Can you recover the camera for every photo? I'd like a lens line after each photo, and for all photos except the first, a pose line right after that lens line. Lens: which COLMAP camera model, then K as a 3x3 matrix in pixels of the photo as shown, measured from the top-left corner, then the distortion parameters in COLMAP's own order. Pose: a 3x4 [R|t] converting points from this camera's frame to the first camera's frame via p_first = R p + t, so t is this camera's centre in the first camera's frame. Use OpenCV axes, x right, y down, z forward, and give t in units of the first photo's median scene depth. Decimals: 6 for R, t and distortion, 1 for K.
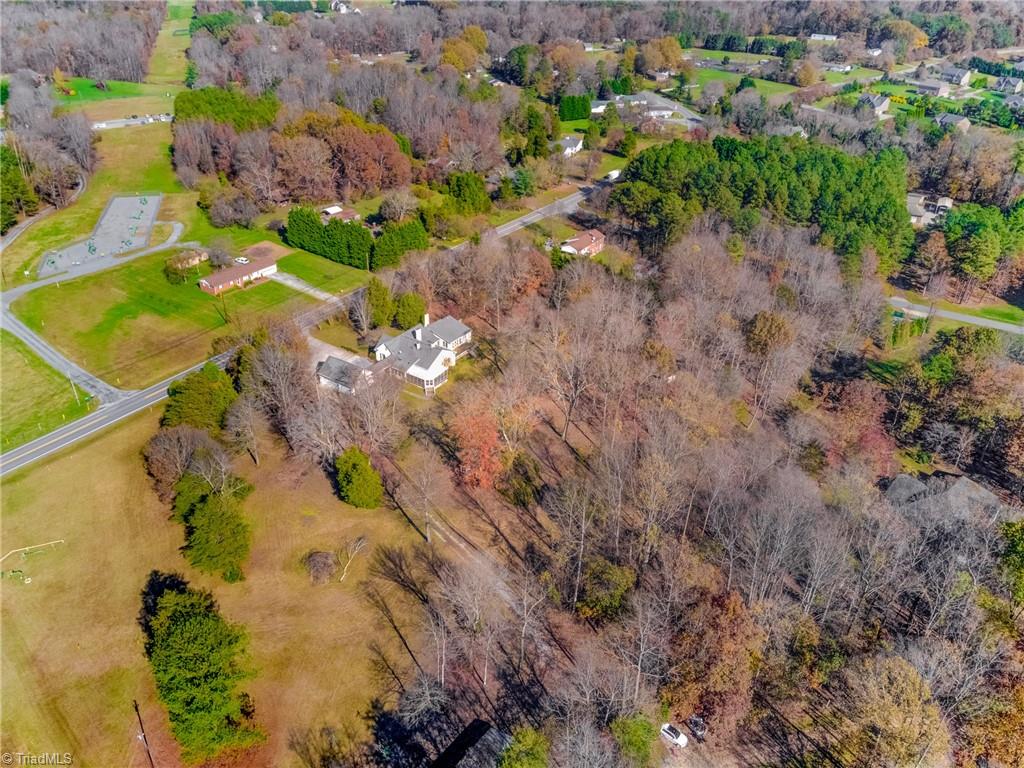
lens RADIAL K [[774.8, 0, 502.6], [0, 774.8, 385.1], [0, 0, 1]] dist [0.016955, -0.003472]
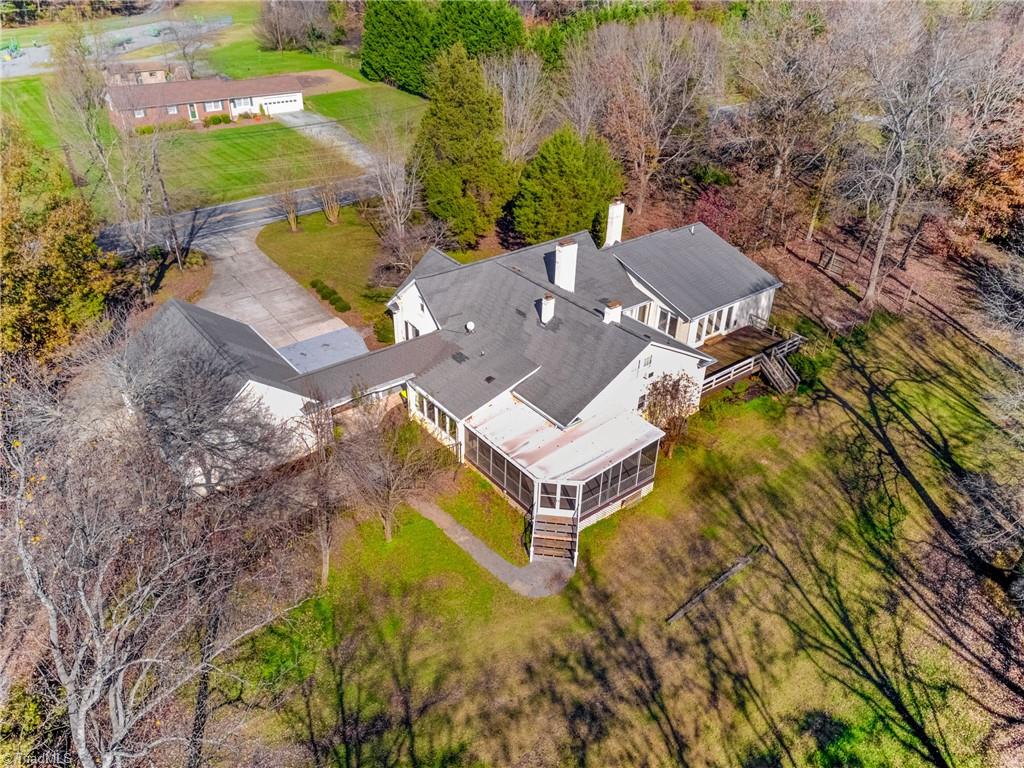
lens RADIAL K [[774.8, 0, 502.6], [0, 774.8, 385.1], [0, 0, 1]] dist [0.016955, -0.003472]
pose [[0.951401, 0.153608, -0.266910, -0.054874], [-0.148635, 0.988128, 0.038863, -0.033889], [0.269711, 0.002698, 0.962937, 0.741968]]
